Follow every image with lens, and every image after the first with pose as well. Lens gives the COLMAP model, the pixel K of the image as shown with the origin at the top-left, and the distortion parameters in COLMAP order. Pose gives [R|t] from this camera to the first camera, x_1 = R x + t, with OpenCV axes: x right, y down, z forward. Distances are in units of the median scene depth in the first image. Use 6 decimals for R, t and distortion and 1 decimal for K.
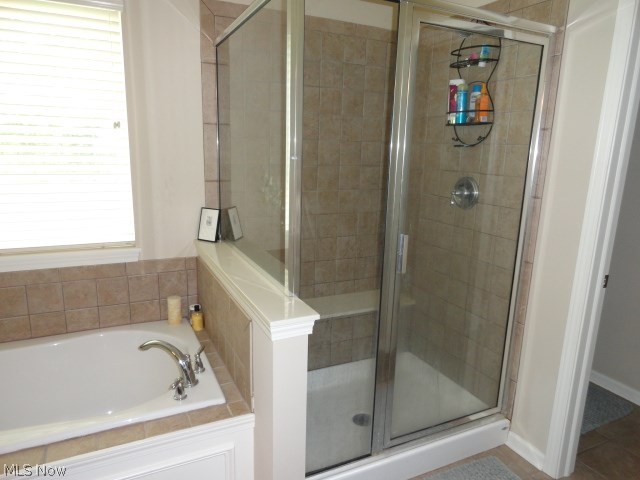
lens RADIAL K [[441.2, 0, 318.3], [0, 441.2, 241.3], [0, 0, 1]] dist [0.007475, 0.001379]
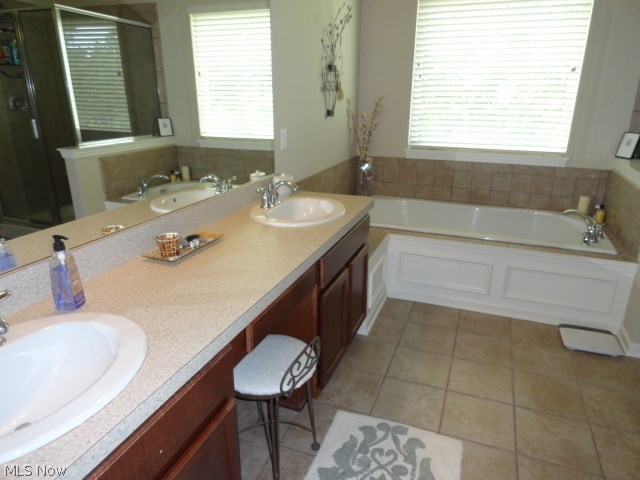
lens RADIAL K [[441.2, 0, 320.9], [0, 441.2, 237.6], [0, 0, 1]] dist [0.007475, 0.001379]
pose [[0.683672, 0.220403, -0.695712, 0.106167], [-0.131828, 0.974920, 0.179310, 0.116115], [0.717784, -0.030875, 0.695580, -0.590313]]
